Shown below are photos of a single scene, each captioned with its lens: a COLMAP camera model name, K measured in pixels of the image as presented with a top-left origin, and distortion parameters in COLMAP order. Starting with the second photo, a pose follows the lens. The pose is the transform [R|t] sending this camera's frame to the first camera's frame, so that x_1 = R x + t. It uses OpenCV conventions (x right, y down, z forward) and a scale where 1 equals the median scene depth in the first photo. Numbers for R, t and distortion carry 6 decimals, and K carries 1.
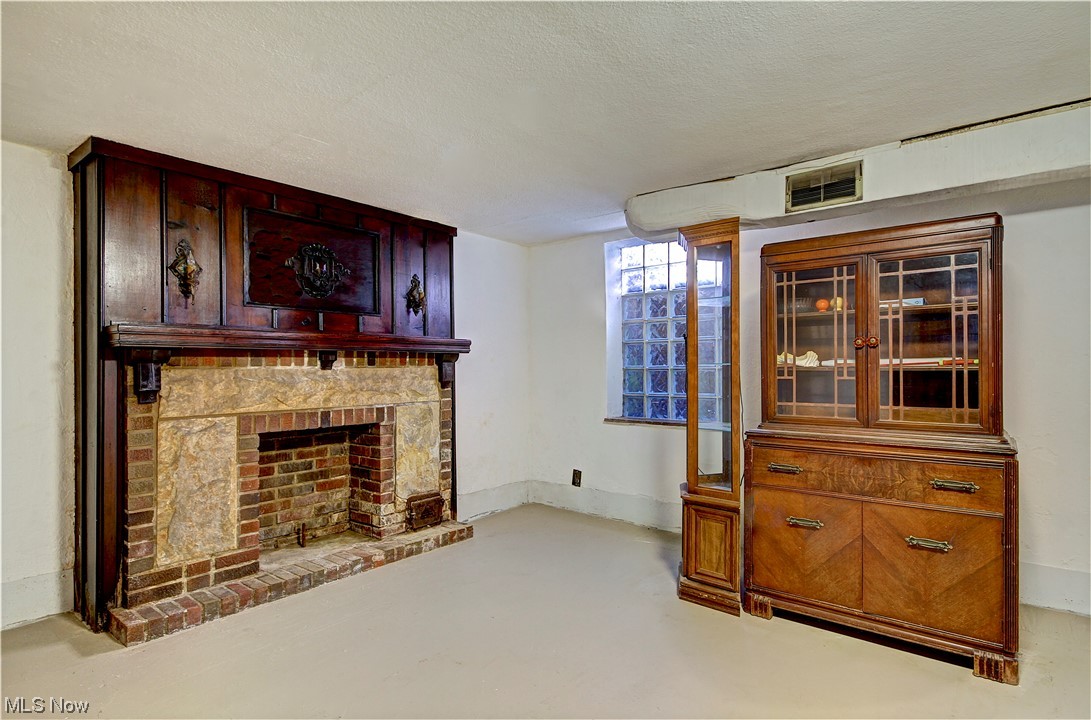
lens RADIAL K [[570.1, 0, 545.5], [0, 570.1, 360.0], [0, 0, 1]] dist [0.001652, 0.000329]
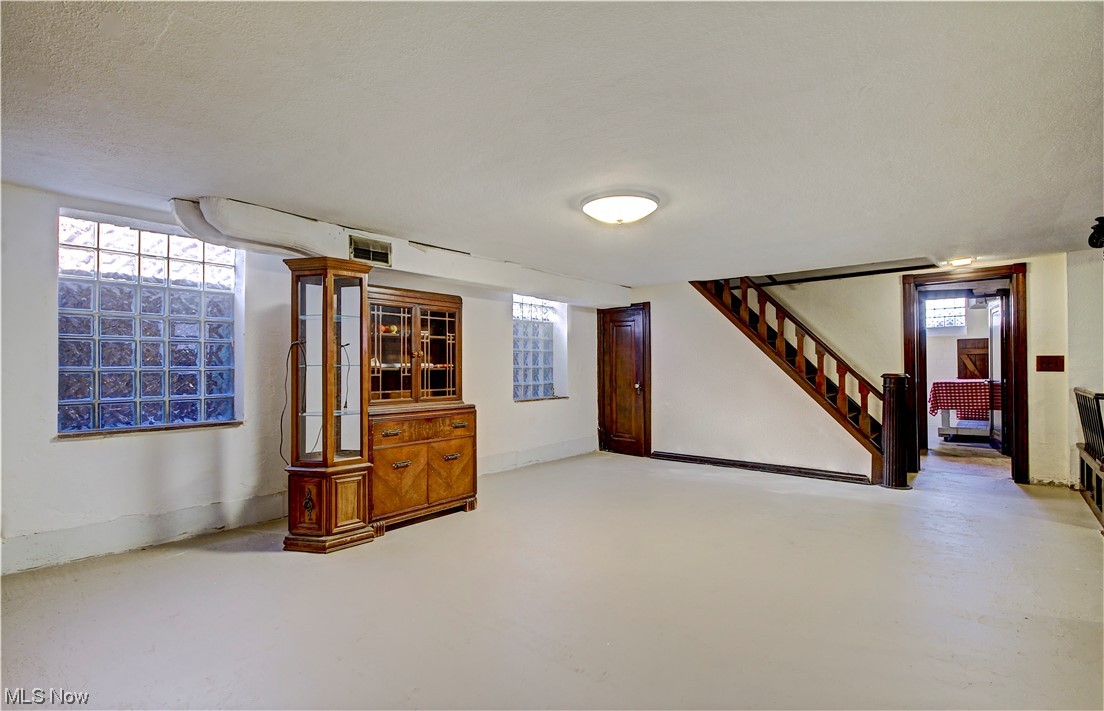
lens RADIAL K [[523.8, 0, 552.0], [0, 523.8, 355.5], [0, 0, 1]] dist [0.000207, -0.000129]
pose [[0.000959, 0.029586, 0.999562, -1.051208], [-0.008290, 0.999528, -0.029577, 0.017945], [-0.999965, -0.008258, 0.001204, 0.581897]]
